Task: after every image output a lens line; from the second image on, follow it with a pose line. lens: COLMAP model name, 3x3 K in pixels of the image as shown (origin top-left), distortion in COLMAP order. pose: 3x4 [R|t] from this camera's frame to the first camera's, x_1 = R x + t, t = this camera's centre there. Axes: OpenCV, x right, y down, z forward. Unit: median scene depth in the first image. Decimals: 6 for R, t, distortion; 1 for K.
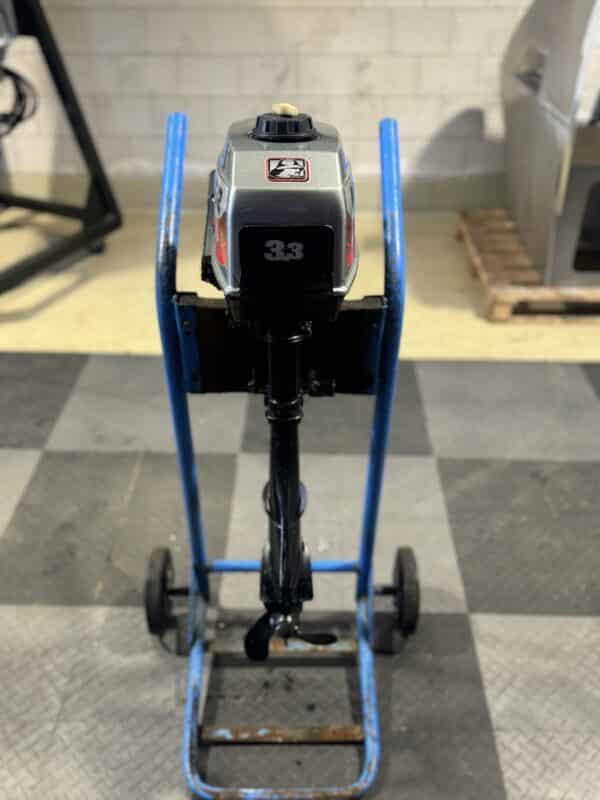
lens RADIAL K [[743.4, 0, 298.5], [0, 743.4, 398.9], [0, 0, 1]] dist [0.129622, -0.279341]
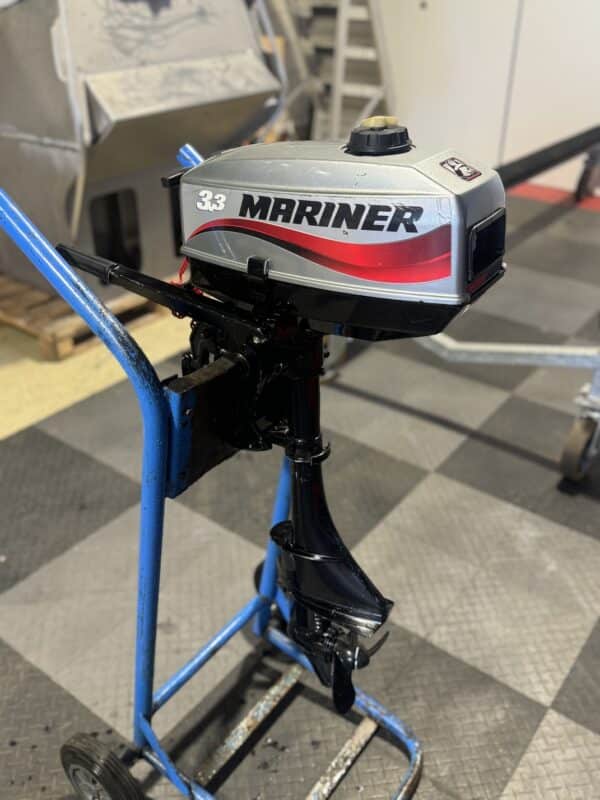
lens RADIAL K [[743.4, 0, 298.5], [0, 743.4, 398.9], [0, 0, 1]] dist [0.129622, -0.279341]
pose [[0.595834, -0.407374, 0.692119, -0.249843], [0.434993, 0.888142, 0.148273, -0.069026], [-0.675102, 0.212721, 0.706390, 0.121990]]
